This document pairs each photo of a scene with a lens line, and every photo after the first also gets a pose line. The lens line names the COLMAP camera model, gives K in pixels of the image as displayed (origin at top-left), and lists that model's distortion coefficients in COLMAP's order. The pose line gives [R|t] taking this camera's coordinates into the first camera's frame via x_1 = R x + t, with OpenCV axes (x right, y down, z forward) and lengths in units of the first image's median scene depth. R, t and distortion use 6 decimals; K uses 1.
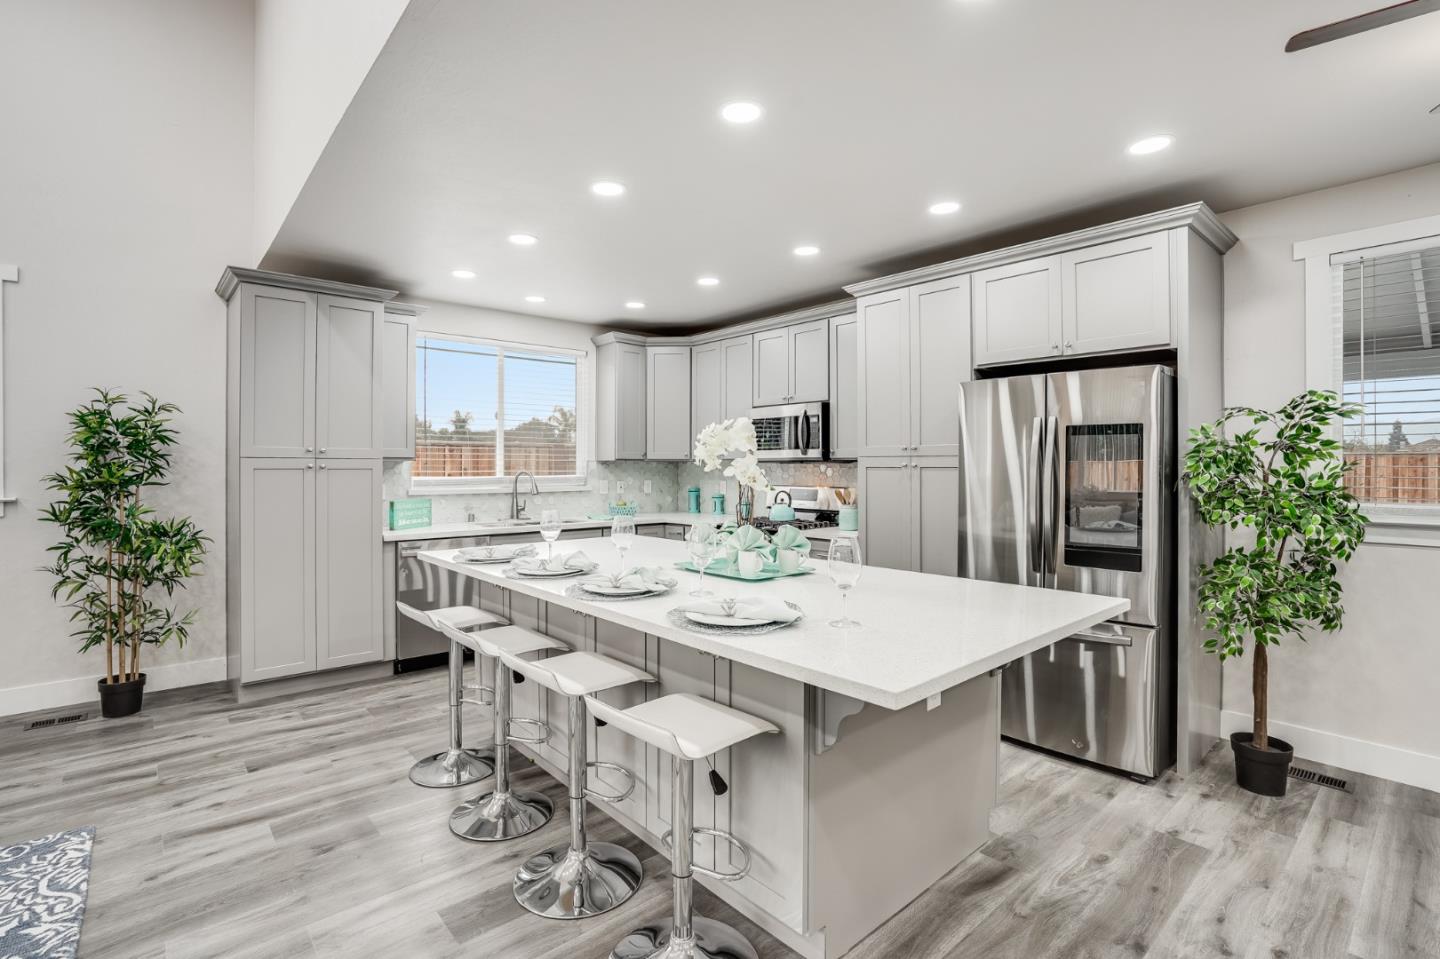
lens RADIAL K [[673.1, 0, 718.7], [0, 673.1, 461.8], [0, 0, 1]] dist [-0.046406, 0.020075]
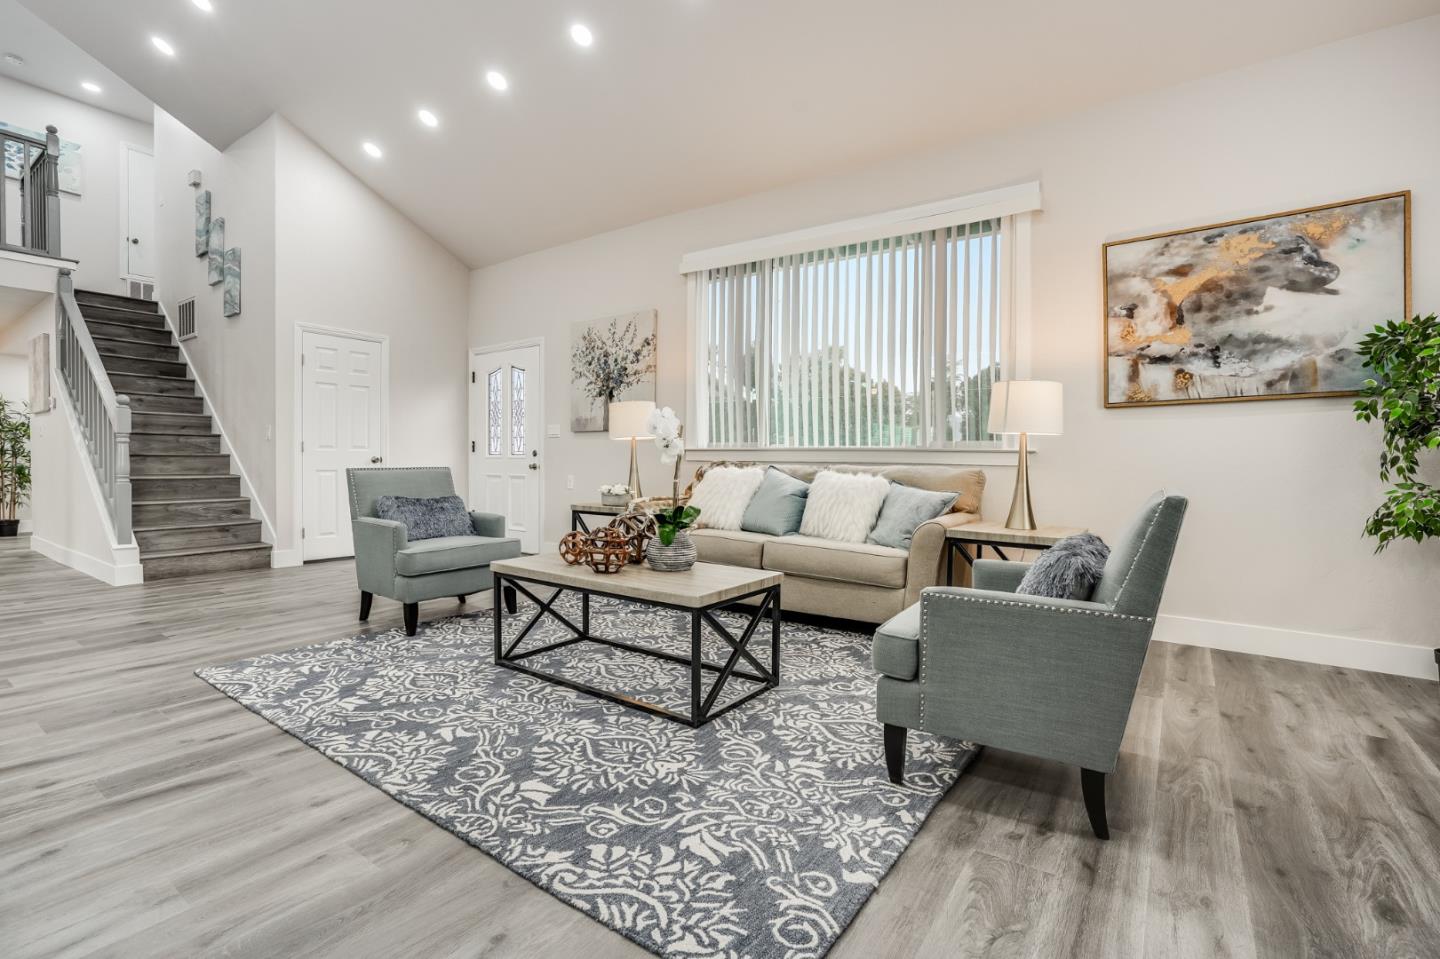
lens RADIAL K [[671.6, 0, 713.2], [0, 671.6, 470.5], [0, 0, 1]] dist [-0.055420, 0.023370]
pose [[-0.975339, -0.003293, -0.220687, -0.409531], [-0.005566, 0.999938, 0.009680, 0.083001], [0.220641, 0.010670, -0.975297, 0.727923]]
